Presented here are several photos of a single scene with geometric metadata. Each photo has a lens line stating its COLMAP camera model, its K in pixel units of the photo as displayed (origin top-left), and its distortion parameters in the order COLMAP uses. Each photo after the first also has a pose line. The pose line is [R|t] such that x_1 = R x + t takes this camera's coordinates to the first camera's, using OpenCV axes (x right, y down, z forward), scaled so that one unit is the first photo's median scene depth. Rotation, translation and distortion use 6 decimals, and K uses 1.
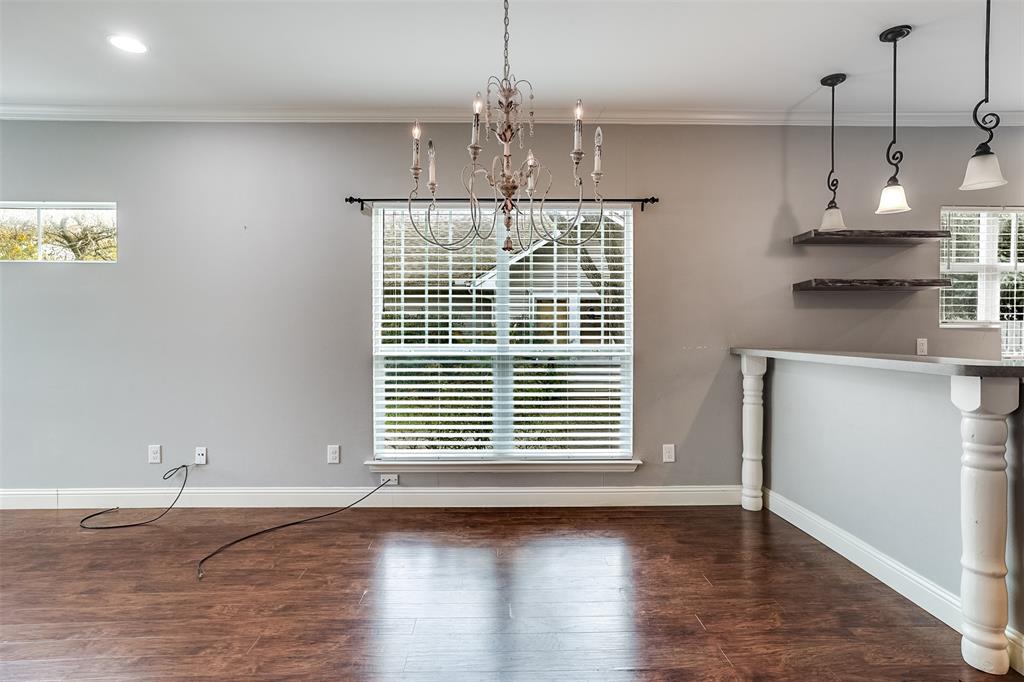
lens RADIAL K [[550.7, 0, 510.9], [0, 550.7, 333.9], [0, 0, 1]] dist [-0.005950, 0.001161]
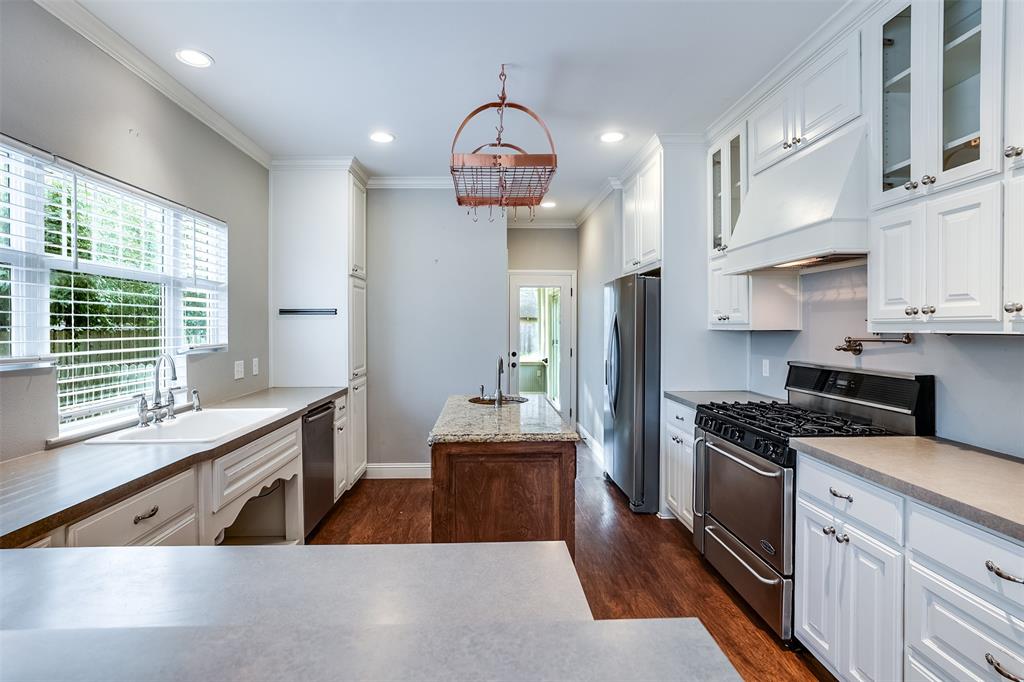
lens RADIAL K [[509.1, 0, 493.2], [0, 509.1, 330.0], [0, 0, 1]] dist [-0.000583, 0.001314]
pose [[0.009741, -0.008419, 0.999917, 0.382514], [0.016305, 0.999833, 0.008260, -0.047895], [-0.999820, 0.016223, 0.009876, 0.557880]]
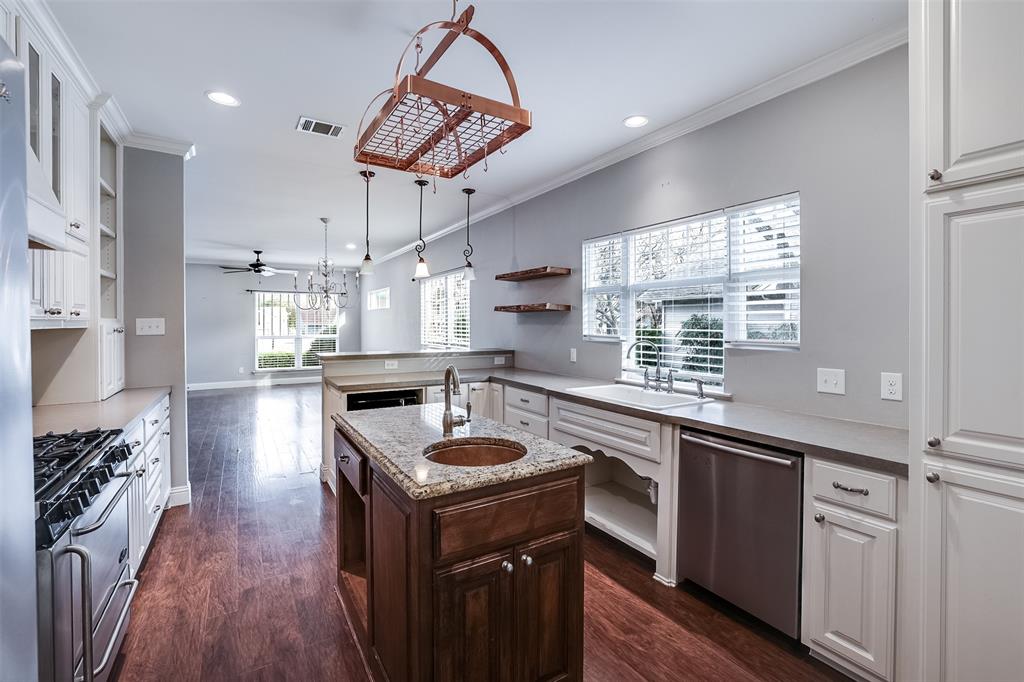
lens RADIAL K [[434.9, 0, 496.1], [0, 434.9, 324.5], [0, 0, 1]] dist [-0.001407, -0.000091]
pose [[0.488337, 0.003026, -0.872650, 1.573774], [-0.013973, 0.999893, -0.004352, -0.040904], [0.872543, 0.014319, 0.488327, 0.371139]]
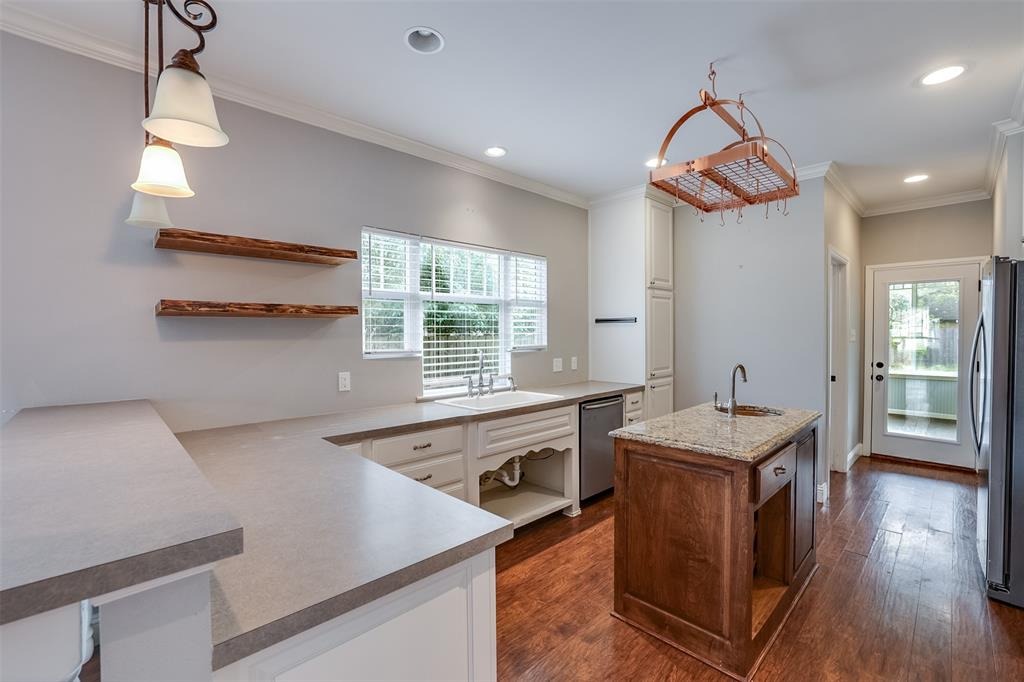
lens RADIAL K [[451.8, 0, 513.7], [0, 451.8, 337.7], [0, 0, 1]] dist [-0.001590, -0.000212]
pose [[0.737857, -0.012768, 0.674837, 0.477352], [0.015745, 0.999875, 0.001702, -0.045811], [-0.674774, 0.009370, 0.737965, 0.288871]]
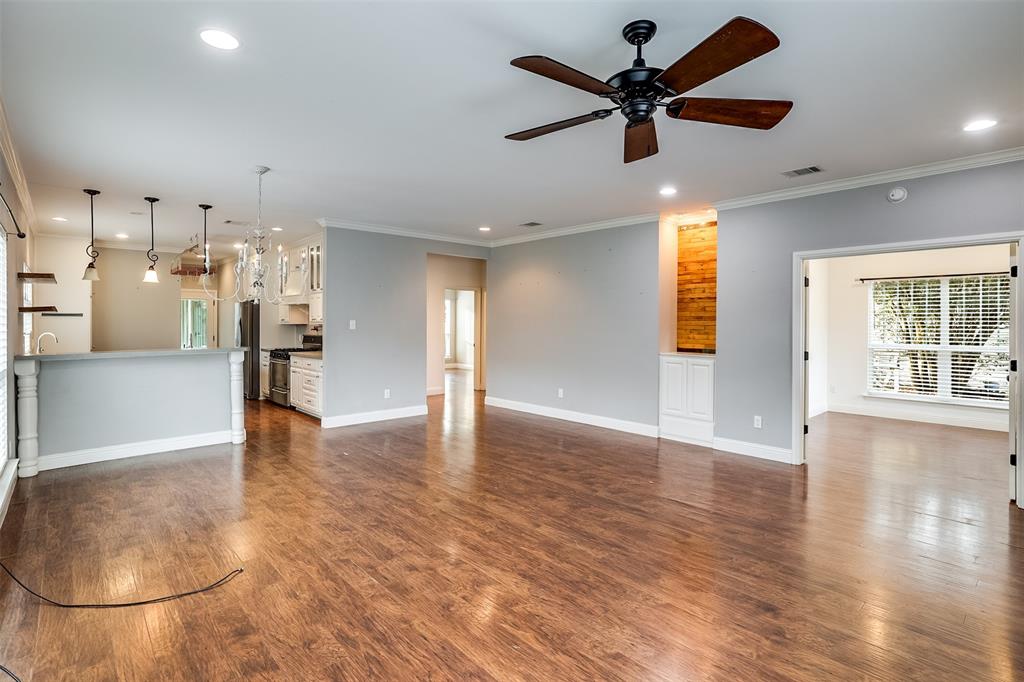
lens RADIAL K [[509.1, 0, 493.2], [0, 509.1, 330.0], [0, 0, 1]] dist [-0.000583, 0.001314]
pose [[-0.623572, -0.012191, 0.781671, -1.232379], [0.009275, 0.999693, 0.022990, -0.054057], [-0.781711, 0.021586, -0.623268, 0.891188]]
